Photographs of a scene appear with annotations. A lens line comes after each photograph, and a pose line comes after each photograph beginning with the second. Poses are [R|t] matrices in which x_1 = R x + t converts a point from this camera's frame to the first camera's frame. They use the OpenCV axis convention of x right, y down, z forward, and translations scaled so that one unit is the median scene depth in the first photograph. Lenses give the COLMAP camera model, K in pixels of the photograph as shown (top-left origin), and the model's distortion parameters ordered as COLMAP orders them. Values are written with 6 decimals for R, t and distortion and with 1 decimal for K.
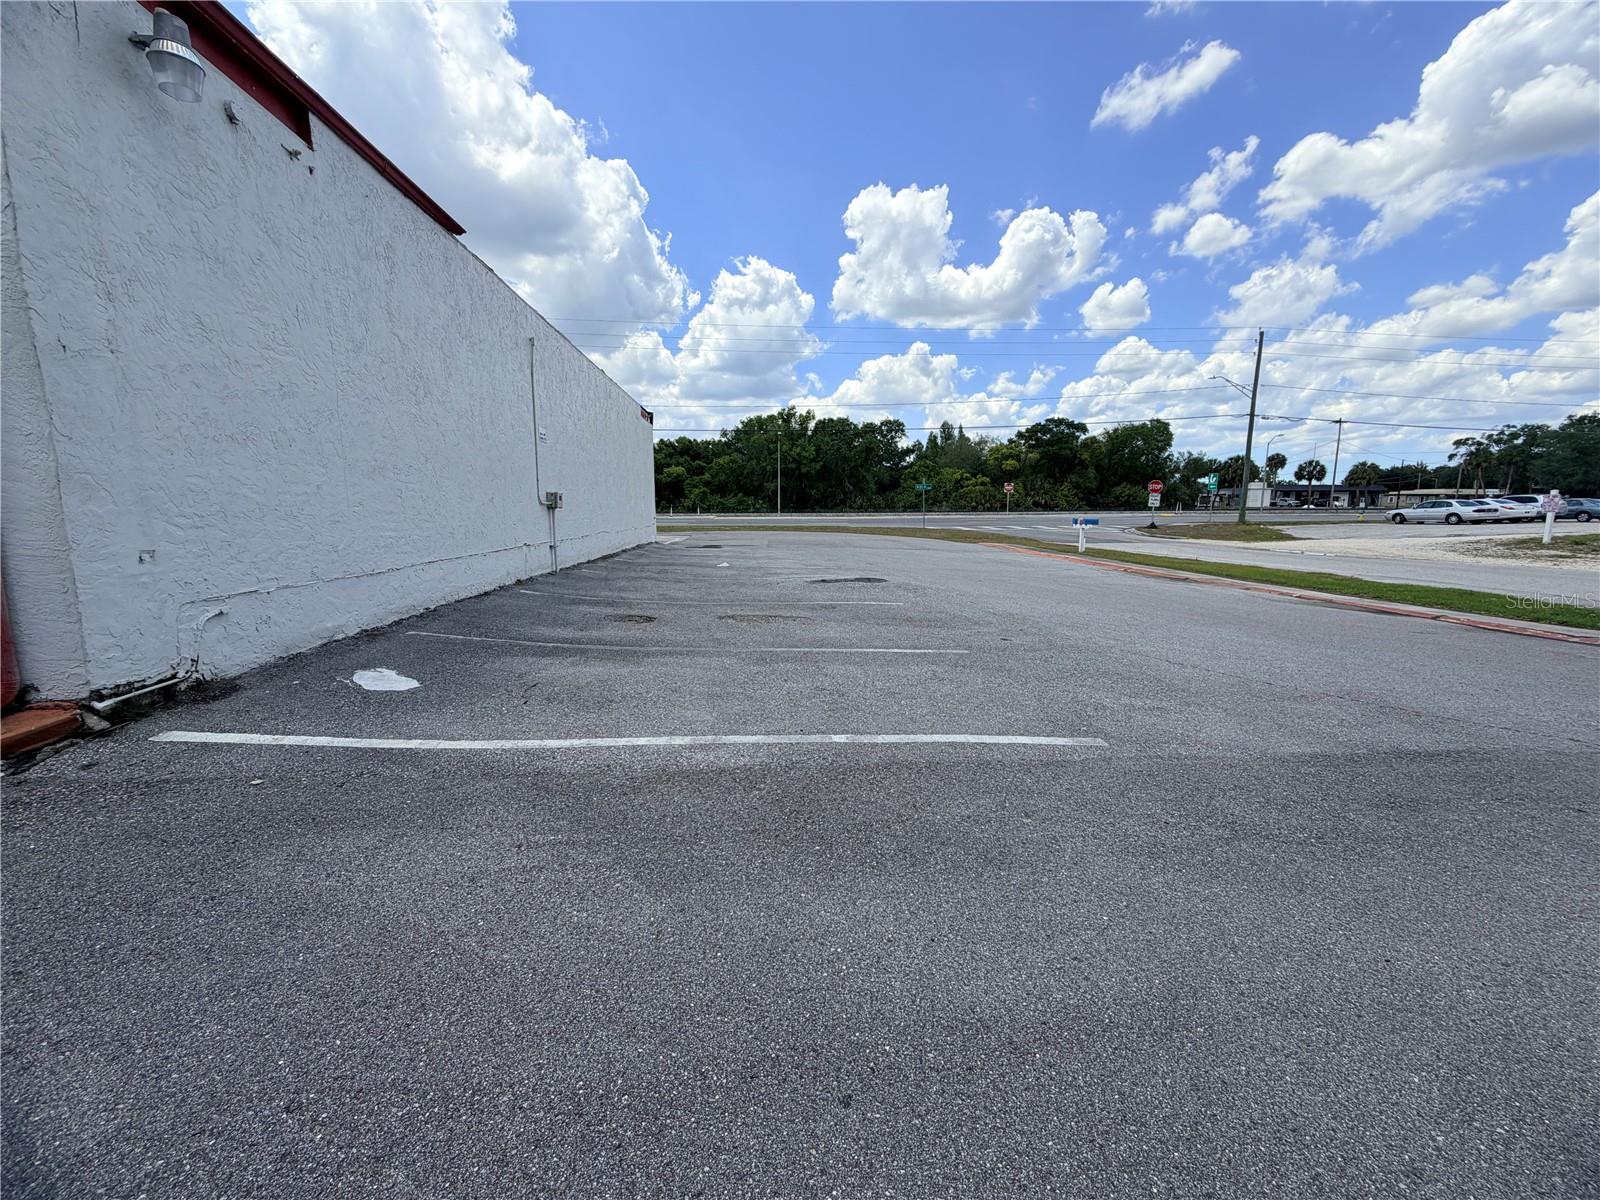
lens RADIAL K [[639.1, 0, 795.8], [0, 639.1, 601.1], [0, 0, 1]] dist [0.001767, -0.000295]
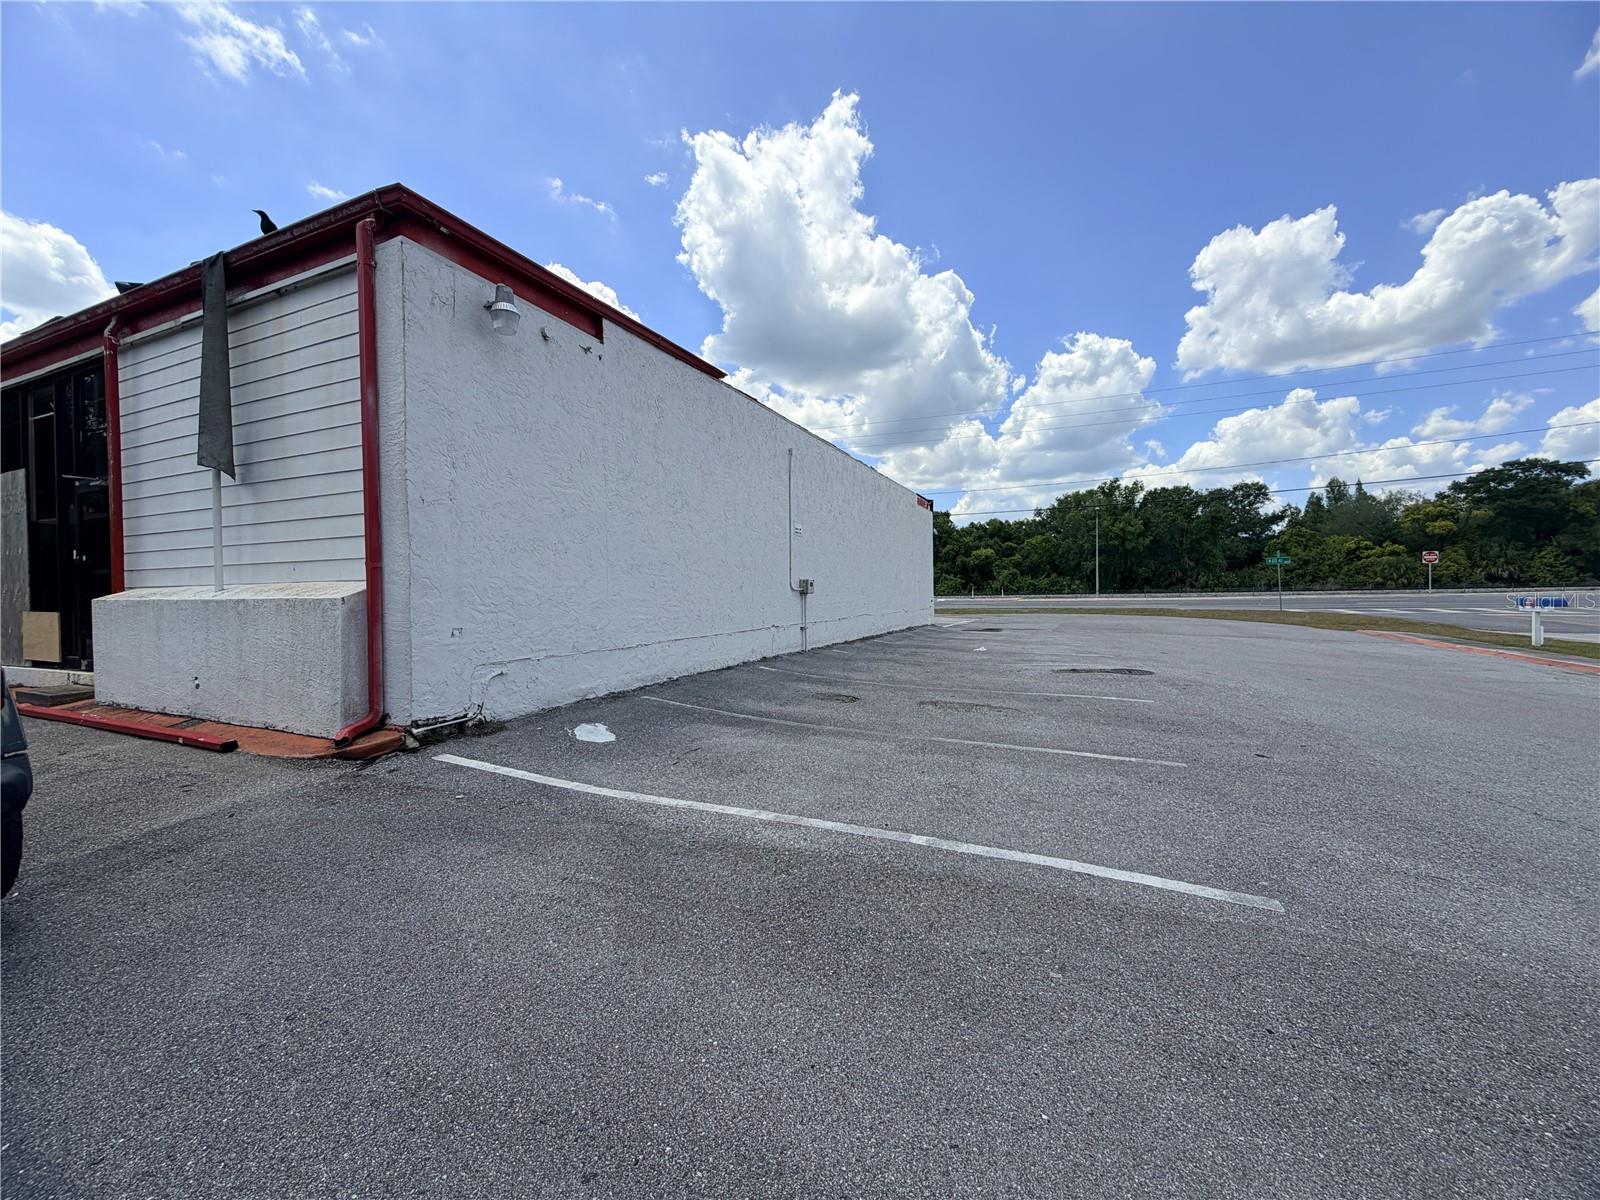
lens RADIAL K [[639.1, 0, 795.8], [0, 639.1, 601.1], [0, 0, 1]] dist [0.001767, -0.000295]
pose [[0.884196, -0.005794, -0.467081, 0.263364], [-0.053758, 0.992017, -0.114070, -0.010530], [0.464013, 0.125969, 0.876826, 0.043075]]
